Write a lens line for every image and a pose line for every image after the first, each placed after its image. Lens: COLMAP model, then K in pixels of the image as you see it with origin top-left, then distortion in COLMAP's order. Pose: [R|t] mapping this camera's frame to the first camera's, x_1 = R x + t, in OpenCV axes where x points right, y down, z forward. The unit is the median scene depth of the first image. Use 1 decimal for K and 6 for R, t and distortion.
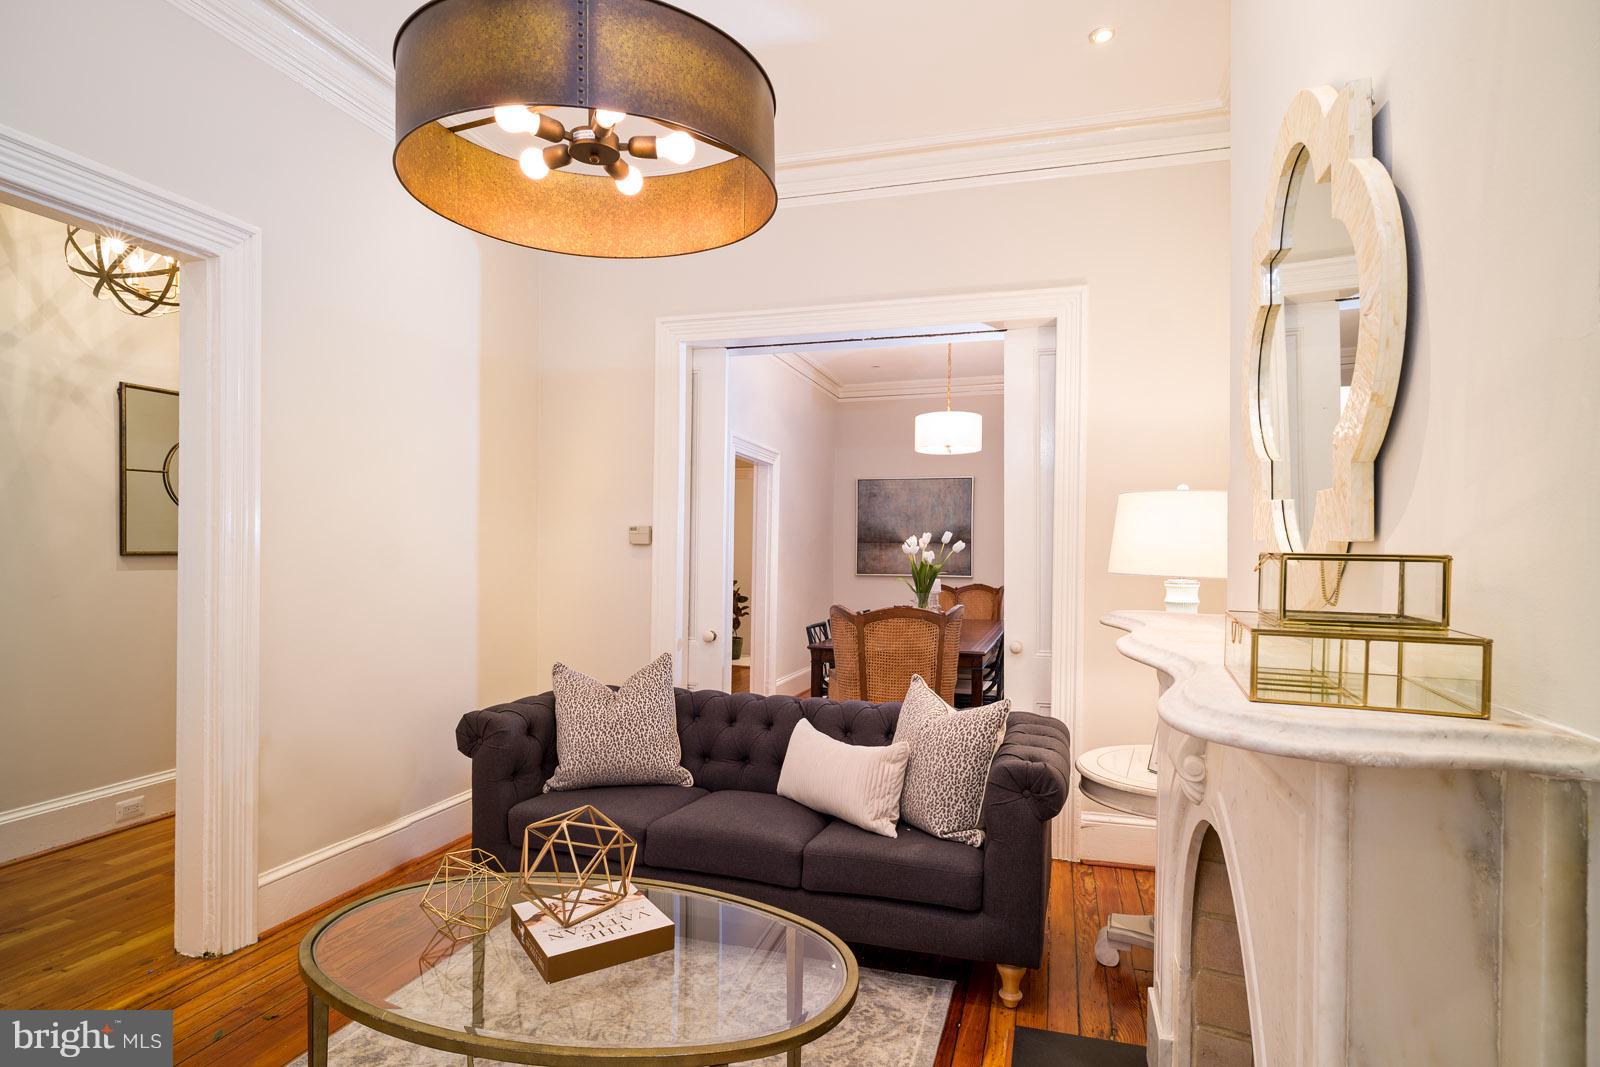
lens RADIAL K [[824.9, 0, 804.3], [0, 824.9, 540.7], [0, 0, 1]] dist [-0.001017, -0.001250]
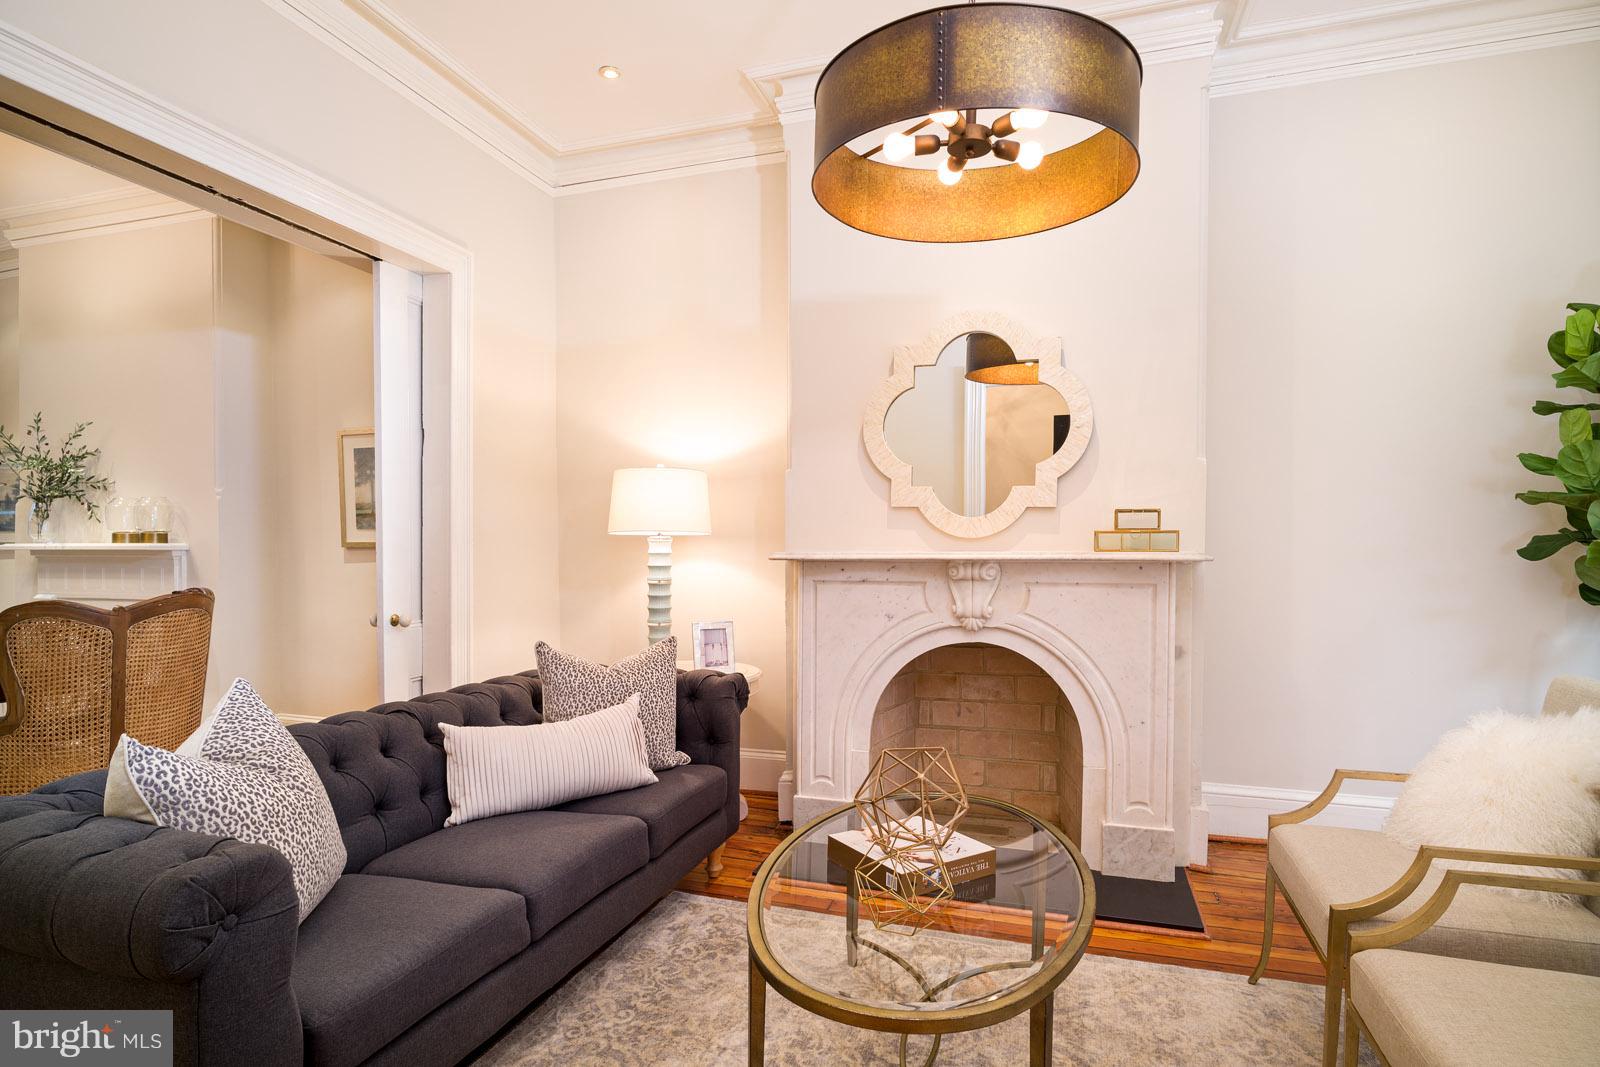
lens RADIAL K [[824.9, 0, 807.6], [0, 824.9, 539.6], [0, 0, 1]] dist [-0.001017, -0.001250]
pose [[0.014564, -0.009495, 0.999849, -0.736616], [-0.009866, 0.999905, 0.009639, 0.033529], [-0.999845, -0.010005, 0.014469, 0.628569]]
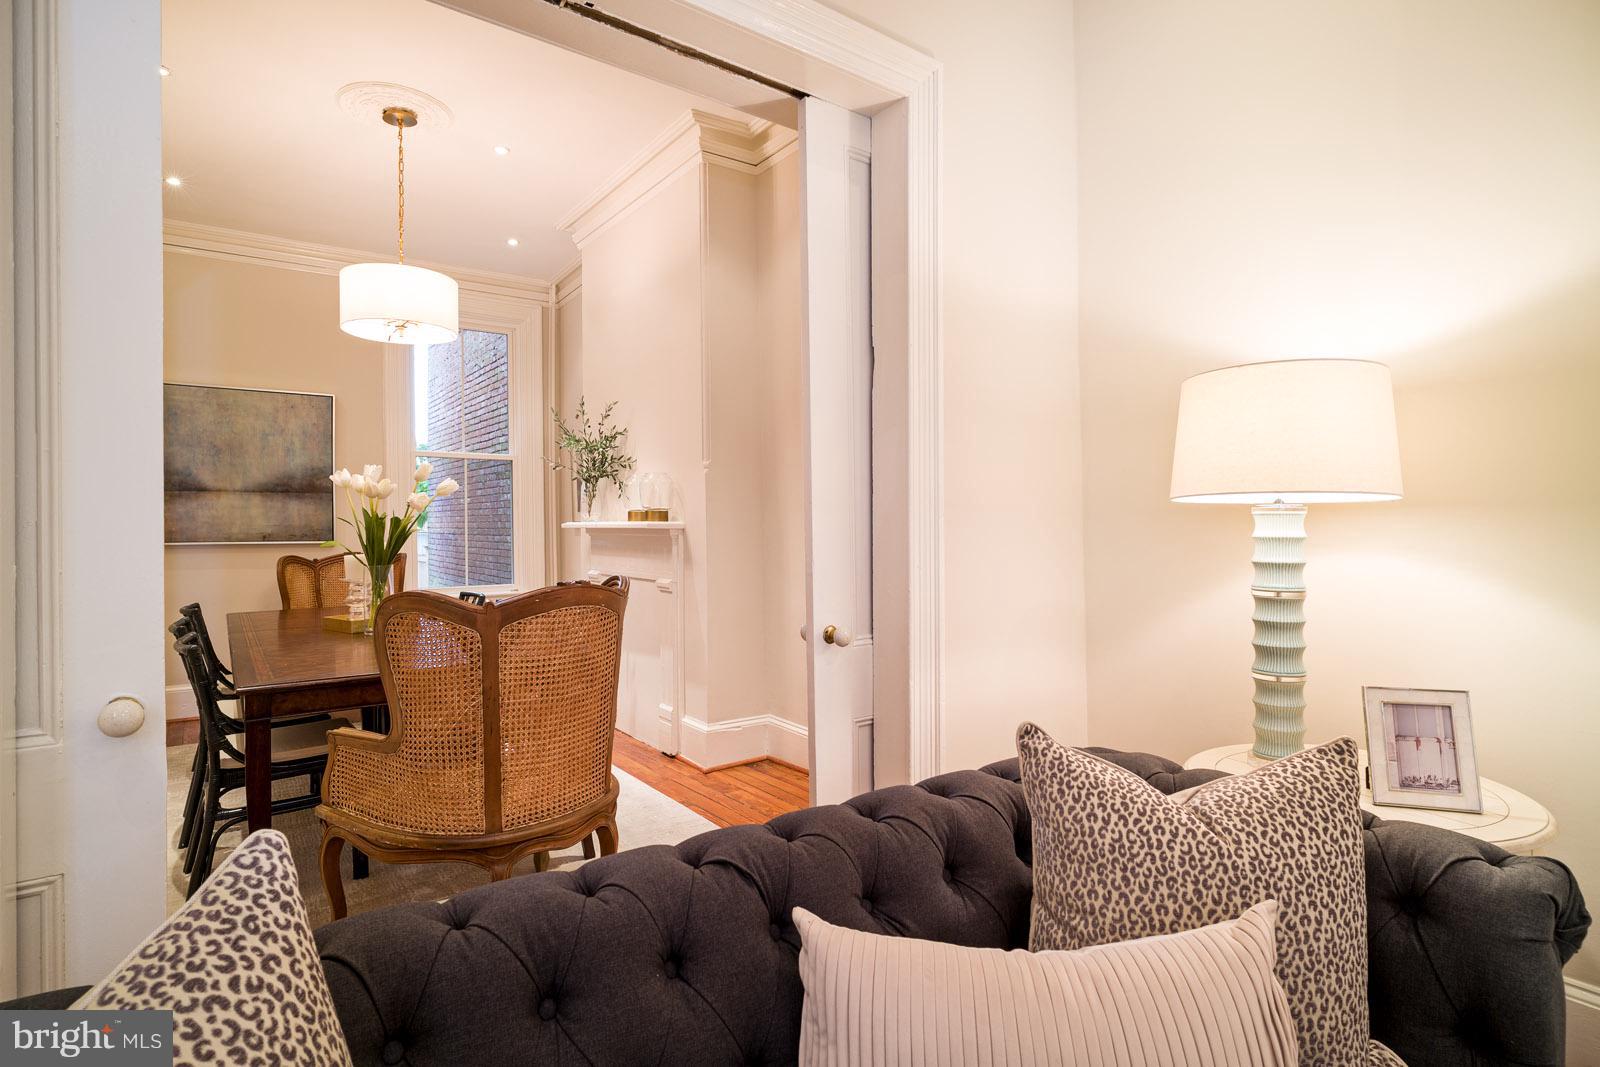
lens RADIAL K [[824.9, 0, 800.9], [0, 824.9, 515.0], [0, 0, 1]] dist [-0.001017, -0.001250]
pose [[0.608746, -0.004425, 0.793353, -0.267337], [-0.000033, 0.999984, 0.005602, 0.046036], [-0.793365, -0.003437, 0.608736, 0.761835]]
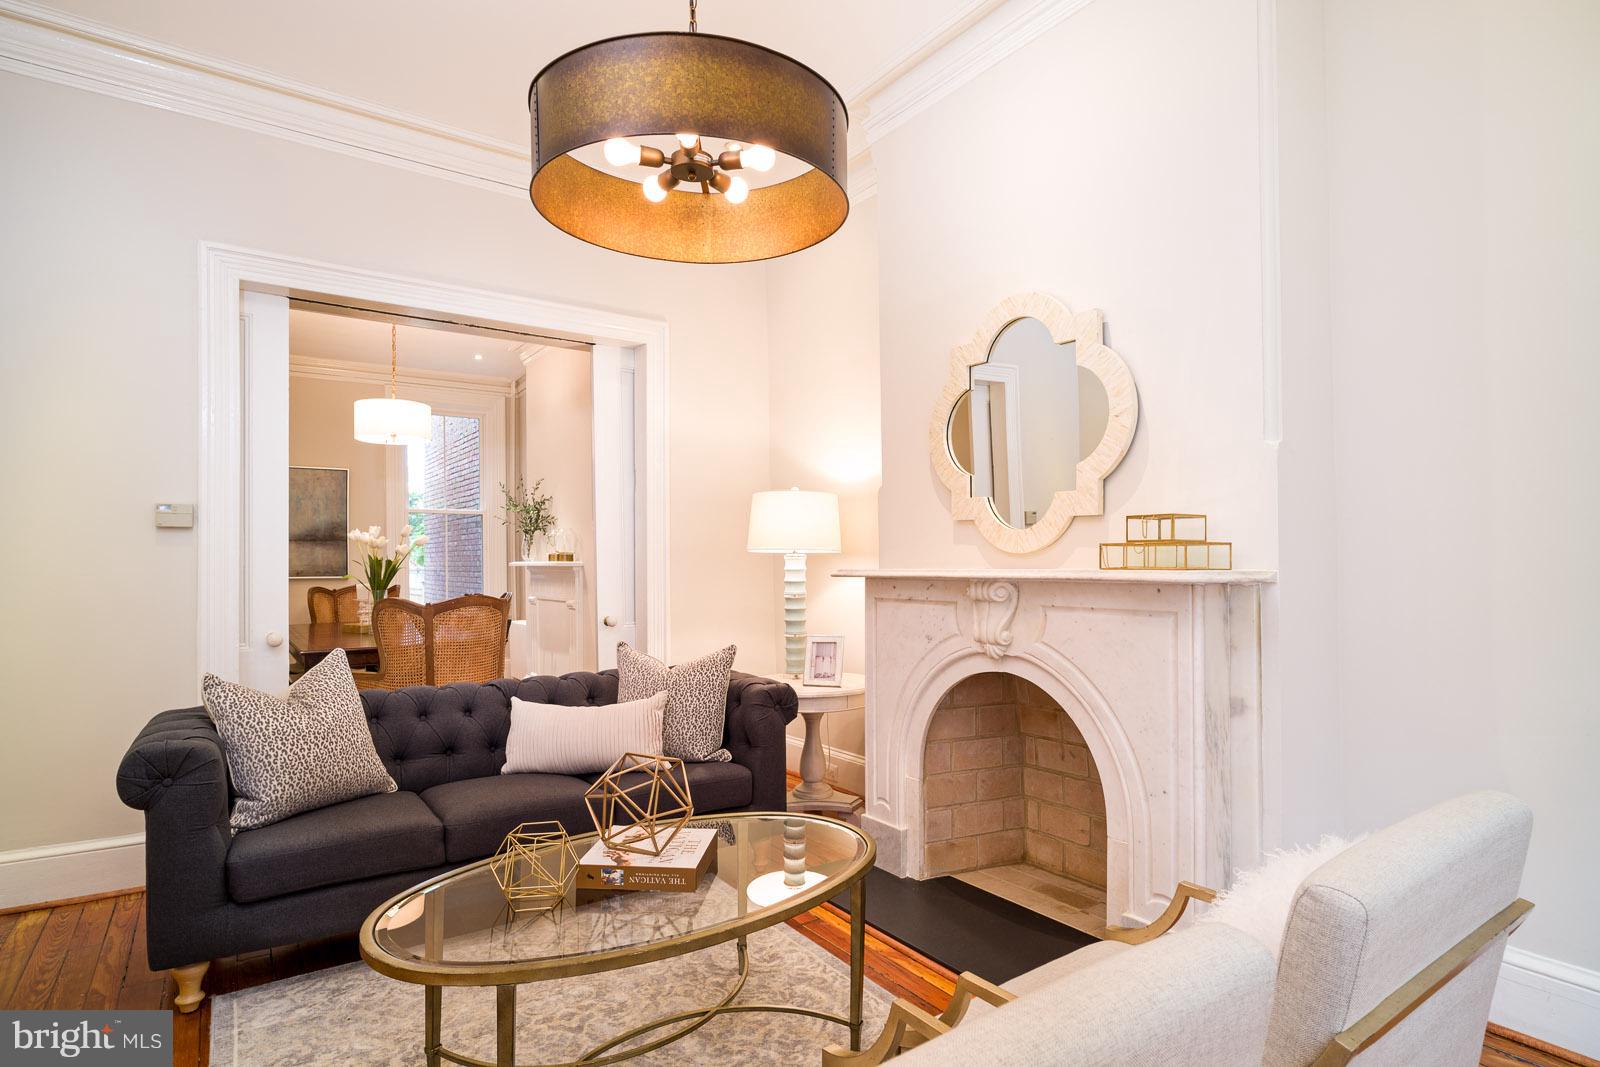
lens RADIAL K [[824.9, 0, 801.3], [0, 824.9, 541.3], [0, 0, 1]] dist [-0.001017, -0.001250]
pose [[0.615074, 0.002116, 0.788467, -0.567174], [0.004650, 0.999969, -0.006311, 0.030778], [-0.788456, 0.007548, 0.615045, 0.087726]]
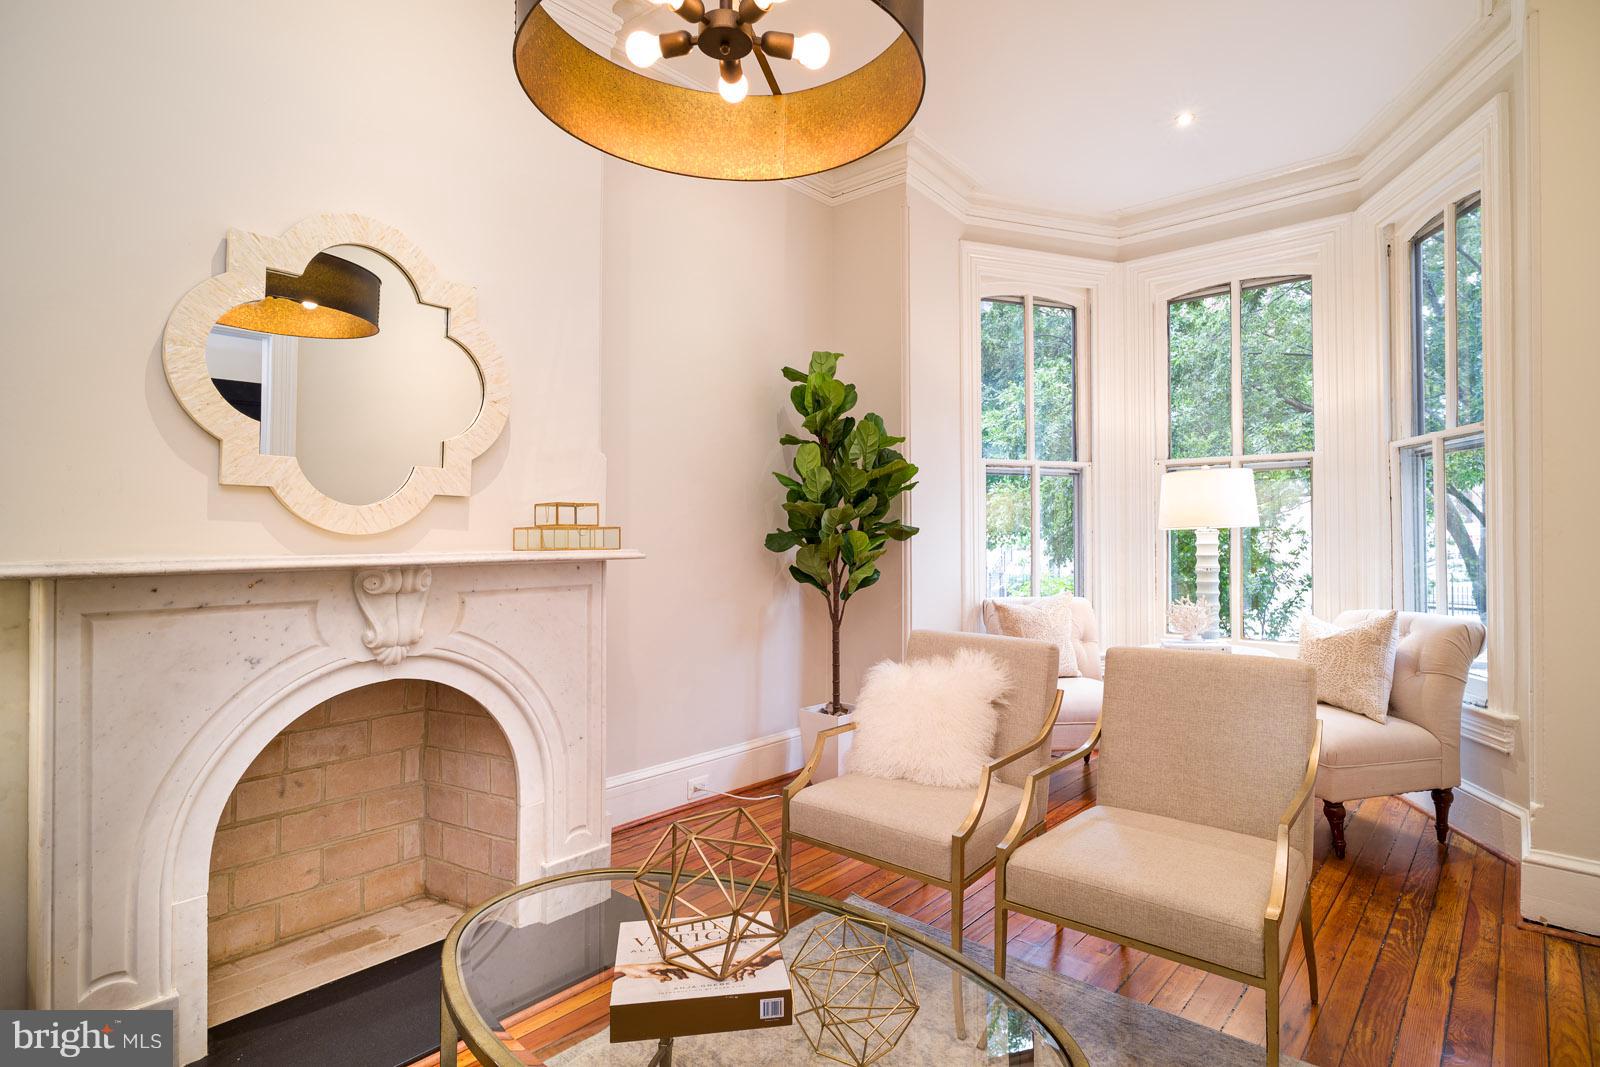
lens RADIAL K [[824.9, 0, 795.4], [0, 824.9, 526.5], [0, 0, 1]] dist [-0.001017, -0.001250]
pose [[-0.908020, 0.000101, 0.418927, -0.371138], [-0.008363, 0.999796, -0.018368, 0.041785], [-0.418843, -0.020182, -0.907834, 0.931956]]
